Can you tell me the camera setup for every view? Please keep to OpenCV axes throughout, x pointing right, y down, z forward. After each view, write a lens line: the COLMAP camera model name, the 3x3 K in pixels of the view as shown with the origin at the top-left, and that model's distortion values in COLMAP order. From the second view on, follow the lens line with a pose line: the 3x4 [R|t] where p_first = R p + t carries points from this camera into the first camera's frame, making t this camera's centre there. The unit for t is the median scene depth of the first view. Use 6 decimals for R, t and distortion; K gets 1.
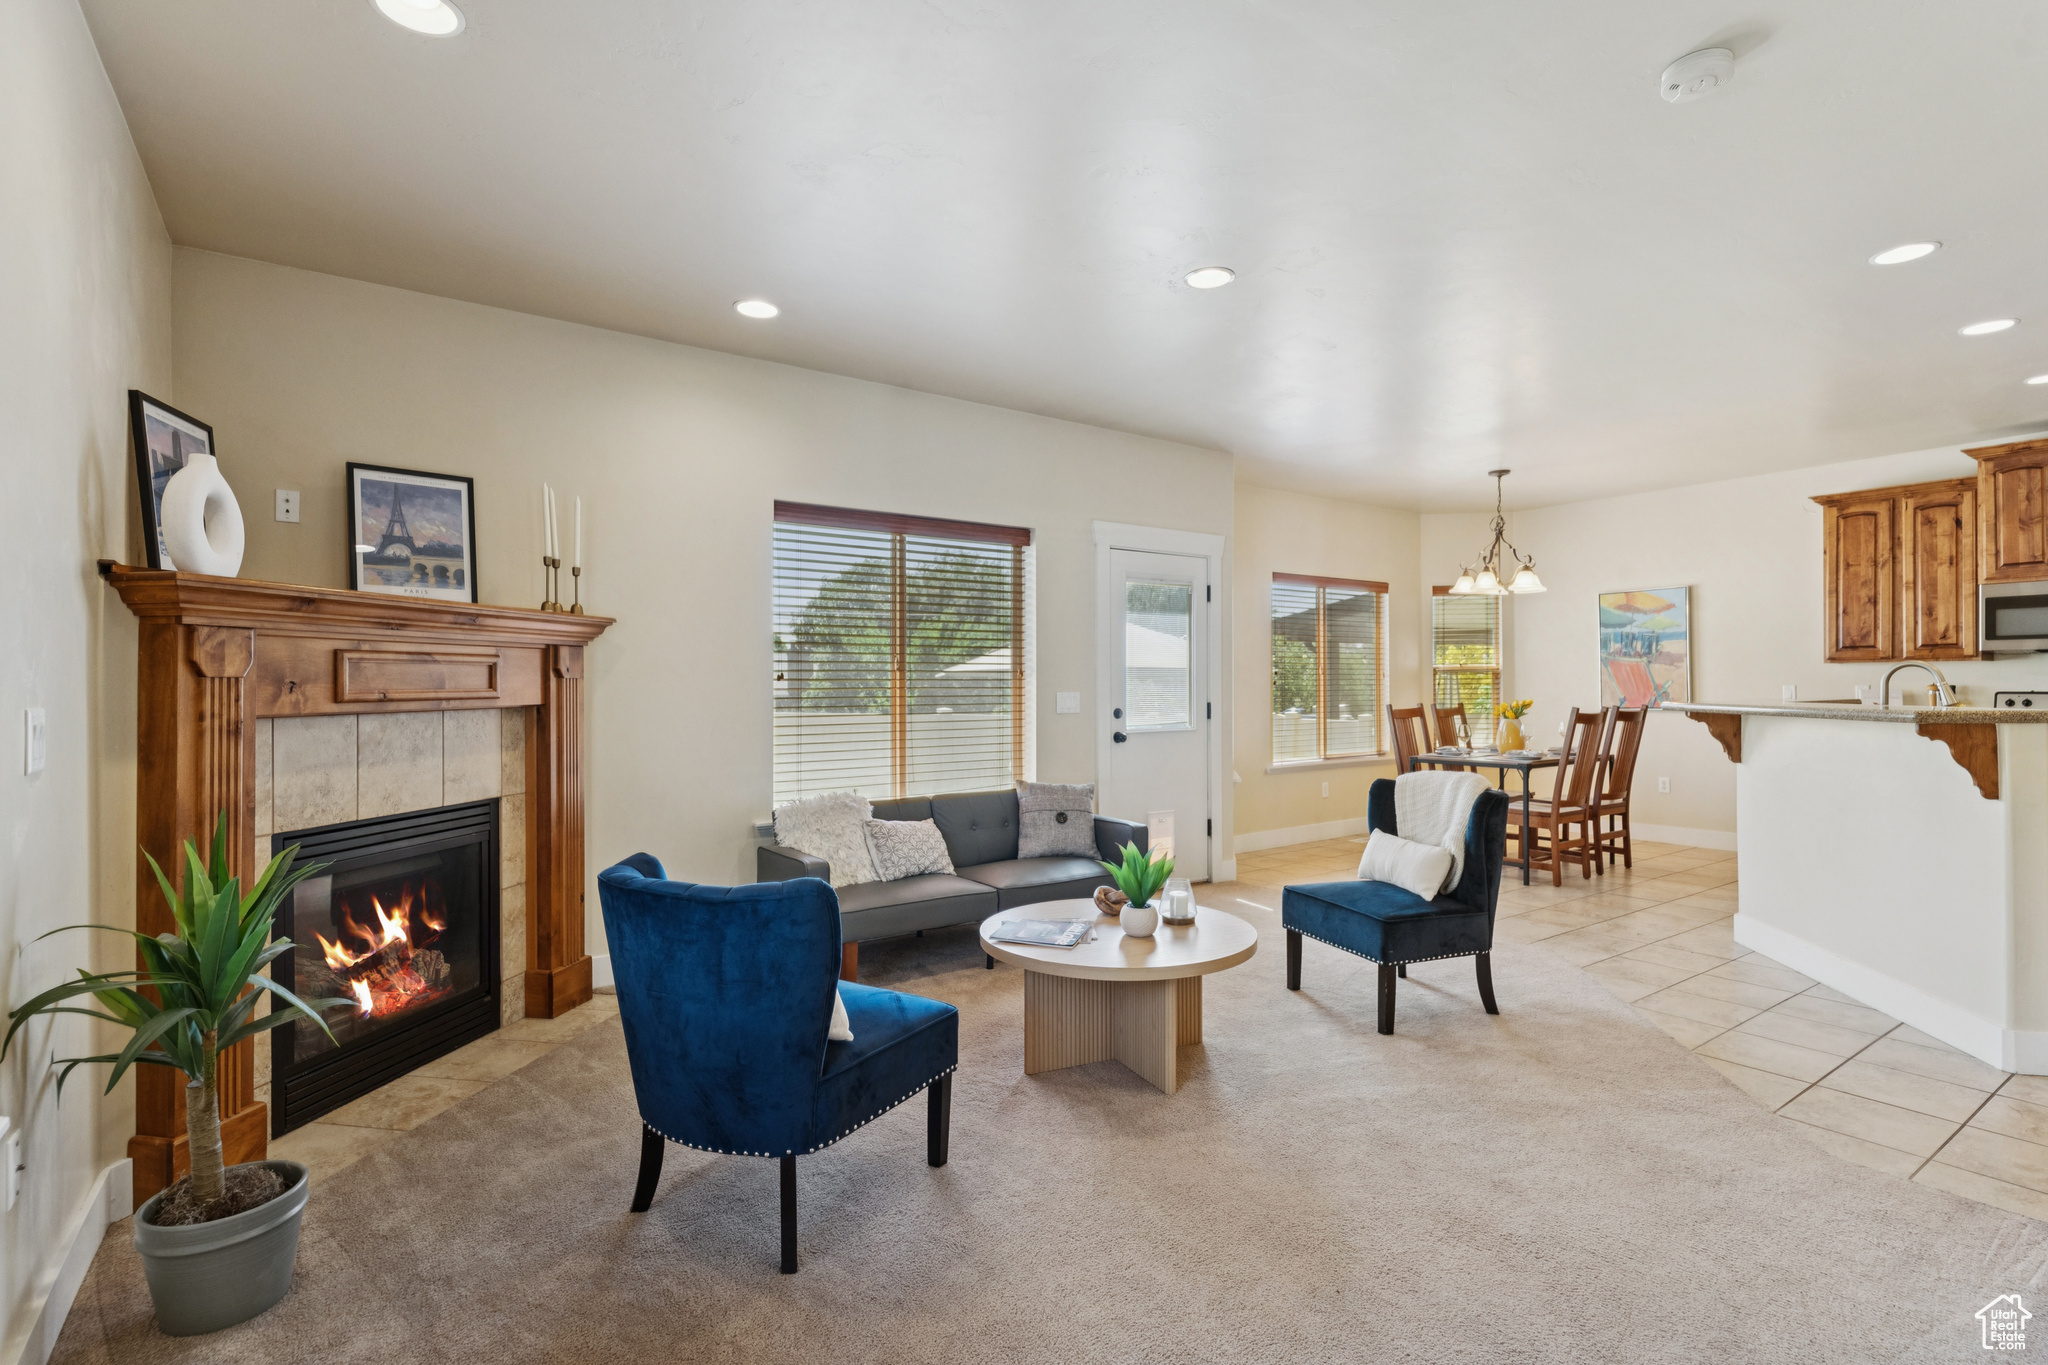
lens RADIAL K [[984.5, 0, 1024.0], [0, 984.5, 682.5], [0, 0, 1]] dist [0.011323, 0.000249]
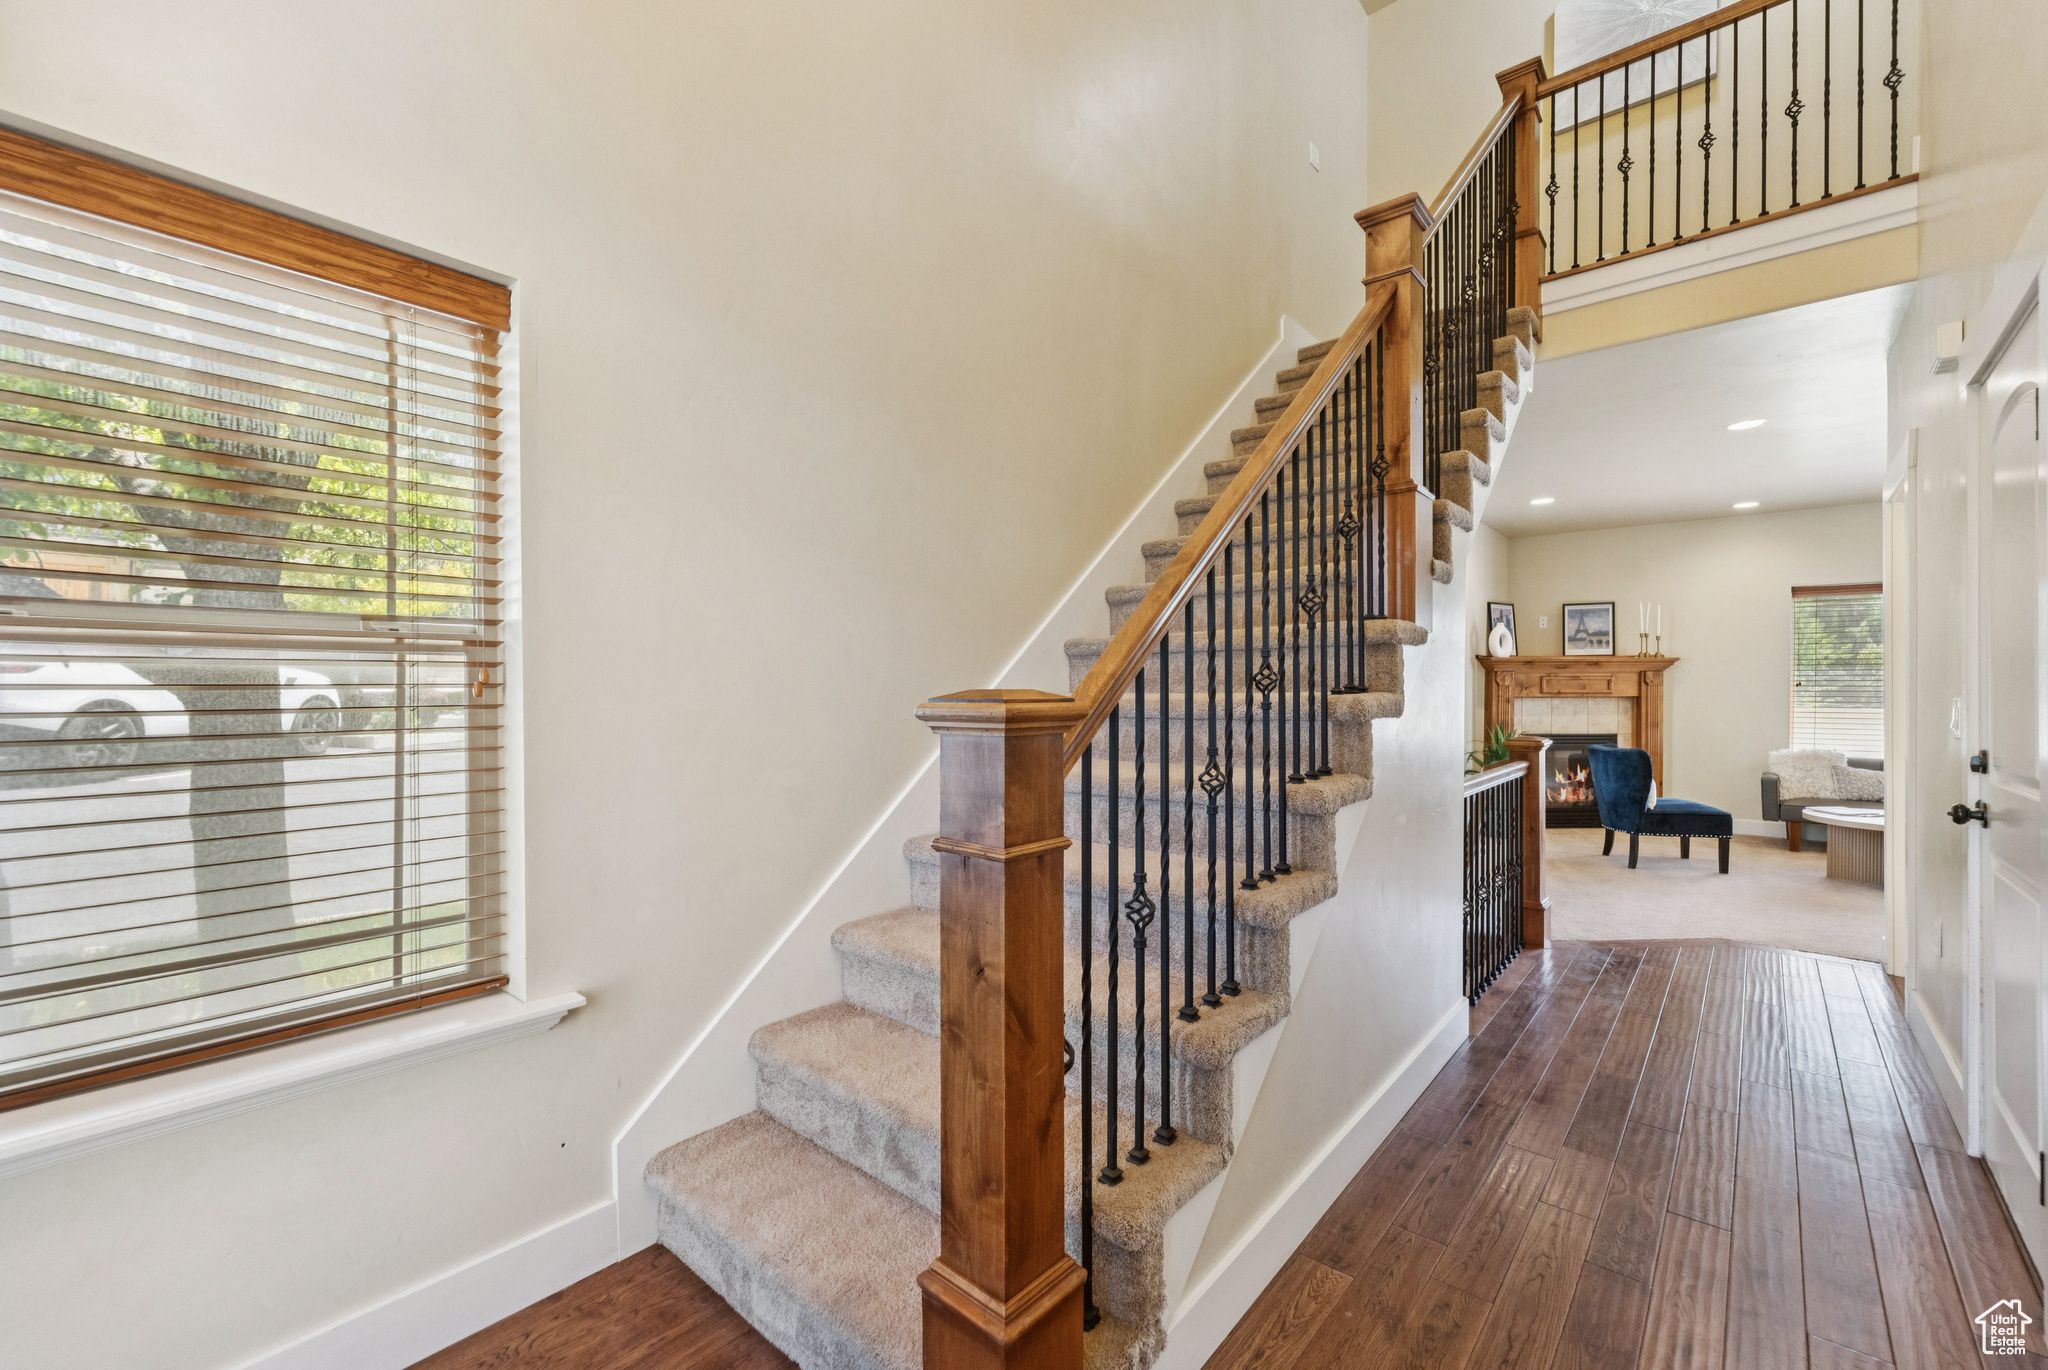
lens RADIAL K [[847.9, 0, 1024.0], [0, 847.9, 685.0], [0, 0, 1]] dist [-0.001577, -0.000170]
pose [[0.241166, 0.006526, -0.970462, 0.870834], [-0.001864, 0.999979, 0.006261, -0.011507], [0.970482, 0.000299, 0.241173, -0.707263]]
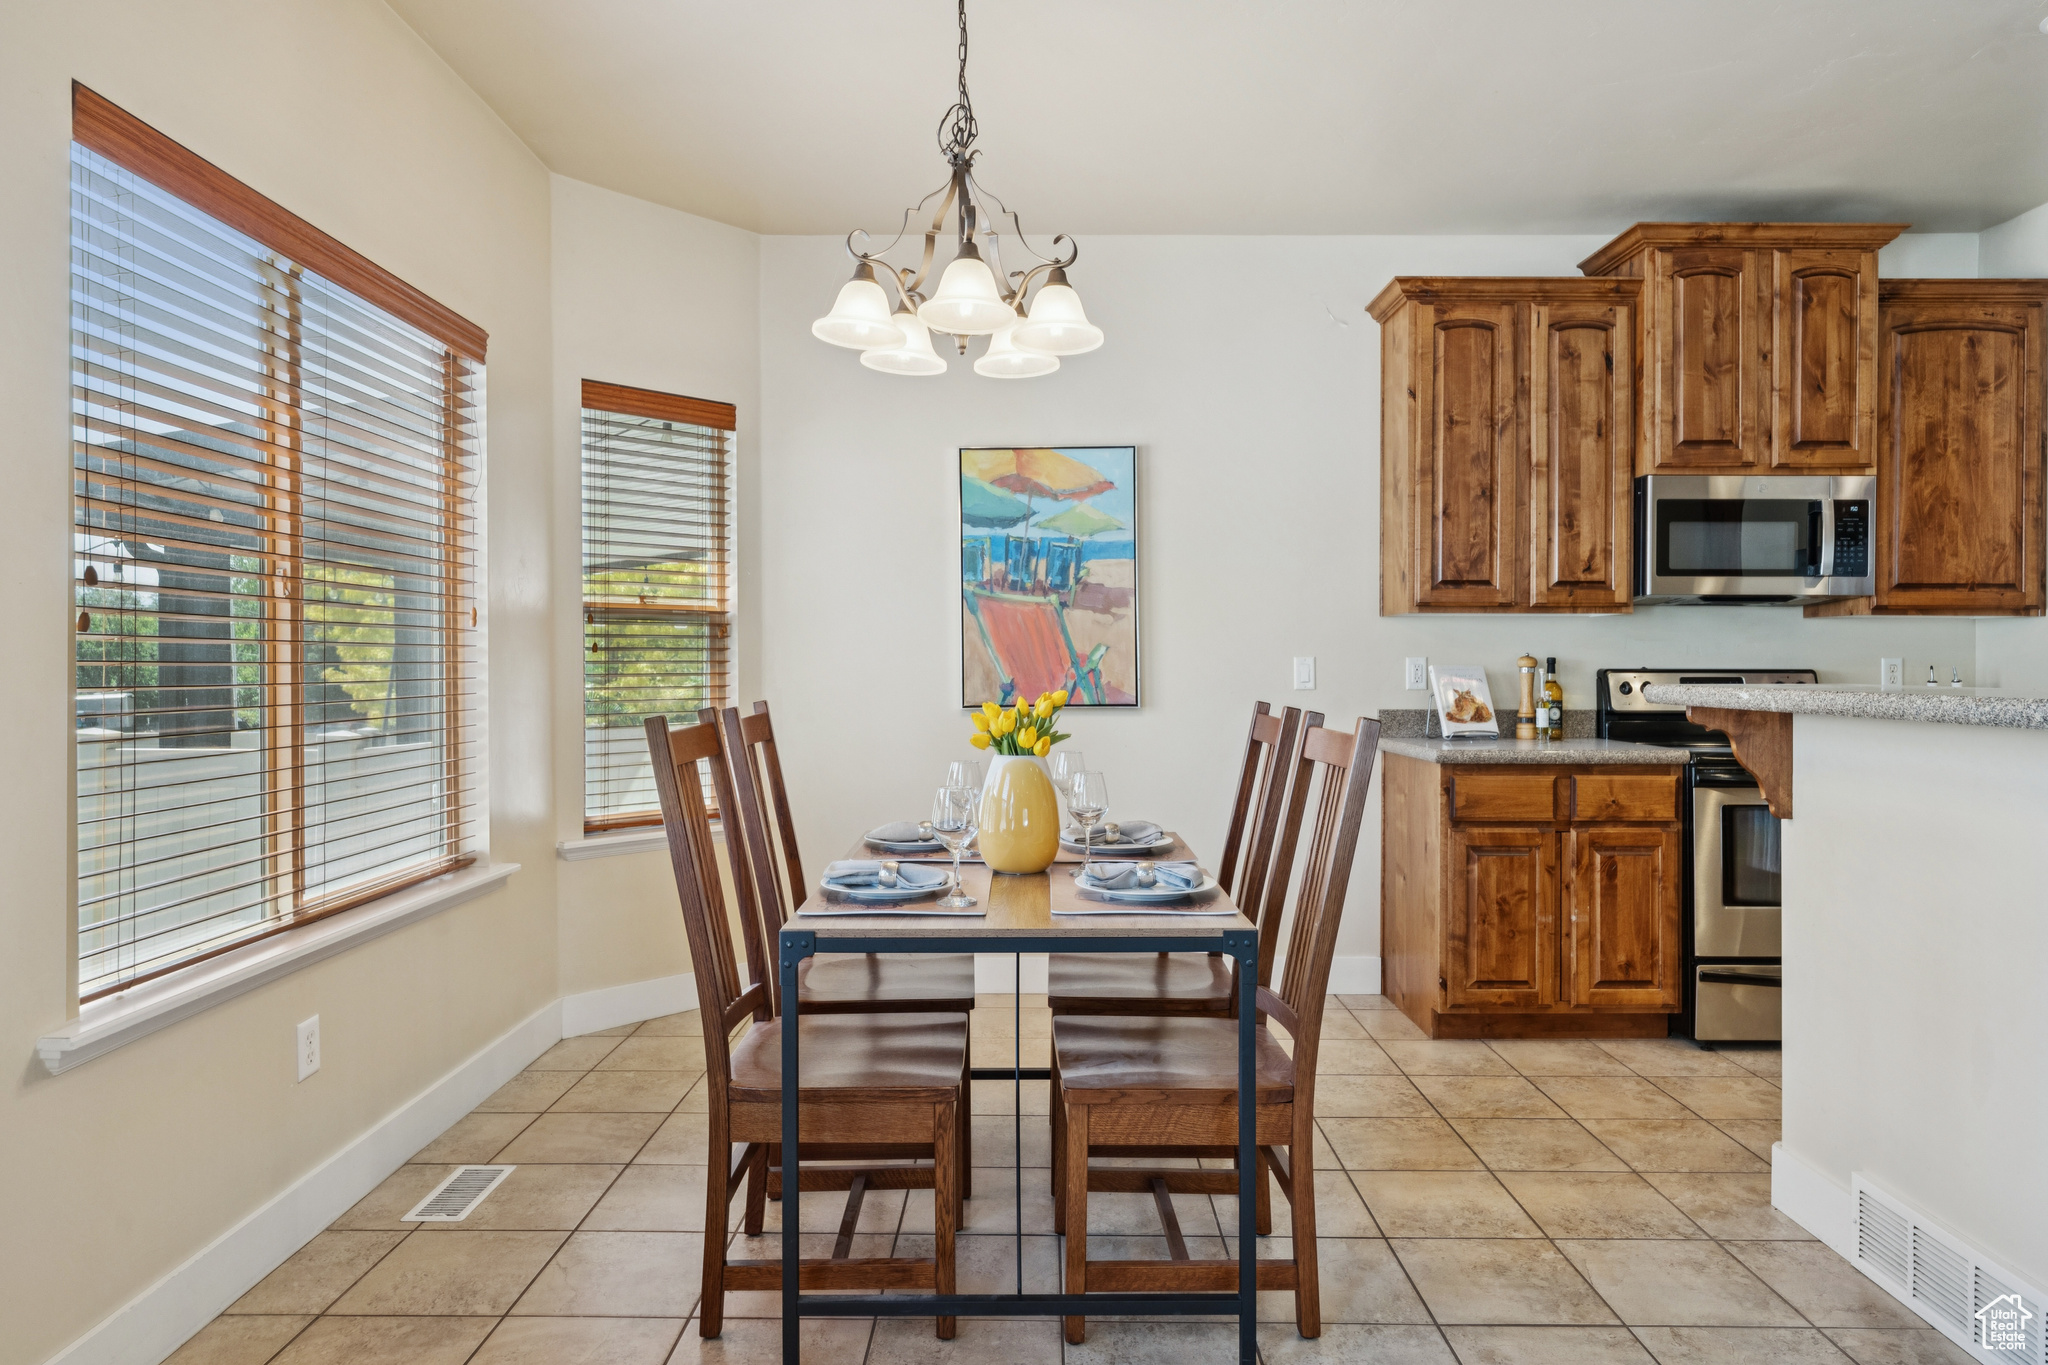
lens RADIAL K [[1225.3, 0, 1024.0], [0, 1225.3, 682.5], [0, 0, 1]] dist [-0.000259, 0.000030]
pose [[0.575921, -0.009343, 0.817452, 0.206272], [-0.006723, 0.999847, 0.016164, 0.008302], [-0.817478, -0.014805, 0.575769, 0.903651]]
